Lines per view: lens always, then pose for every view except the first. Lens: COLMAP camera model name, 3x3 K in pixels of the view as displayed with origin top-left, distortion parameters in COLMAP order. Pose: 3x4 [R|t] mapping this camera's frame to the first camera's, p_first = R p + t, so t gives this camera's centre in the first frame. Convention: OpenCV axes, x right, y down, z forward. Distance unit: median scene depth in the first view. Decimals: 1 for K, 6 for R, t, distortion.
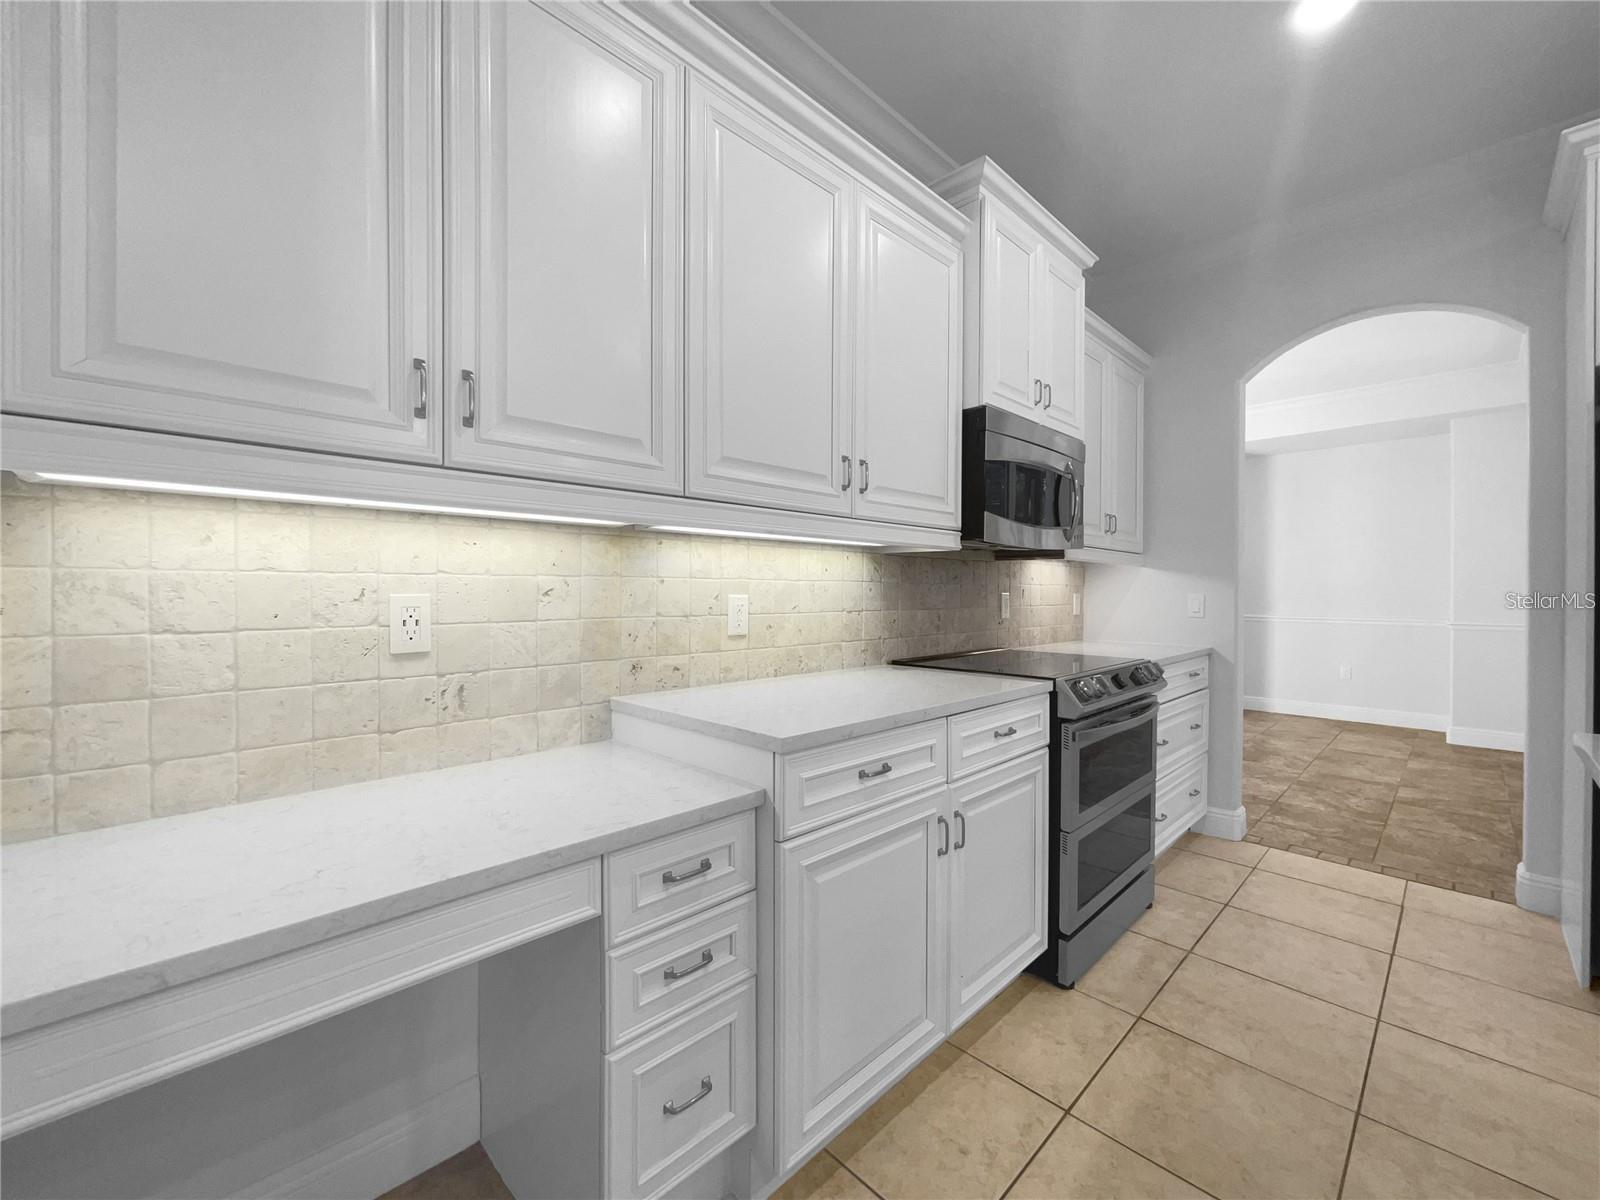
lens RADIAL K [[651.2, 0, 806.7], [0, 651.2, 598.1], [0, 0, 1]] dist [-0.001028, 0.002044]
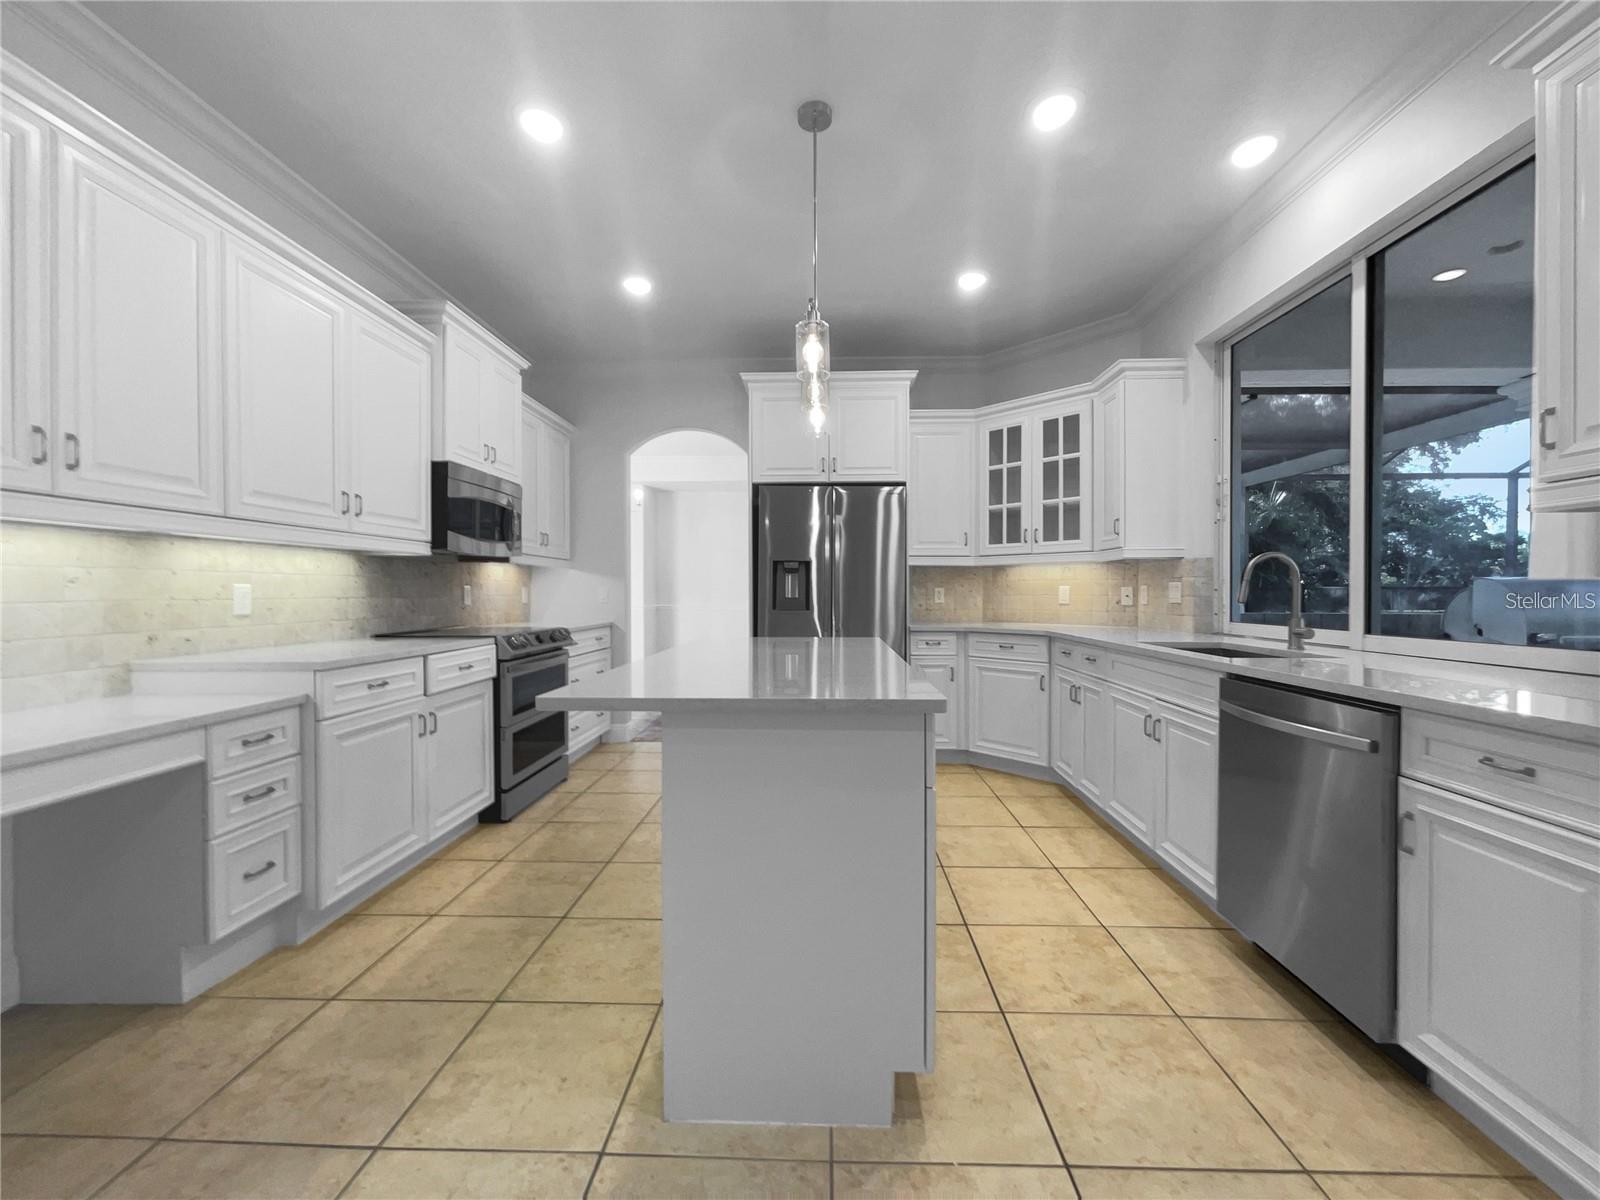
lens RADIAL K [[651.2, 0, 810.5], [0, 651.2, 598.2], [0, 0, 1]] dist [-0.001028, 0.002044]
pose [[0.722659, -0.010344, 0.691127, -0.186381], [0.010585, 0.999936, 0.003898, 0.029944], [-0.691123, 0.004499, 0.722723, -0.755633]]
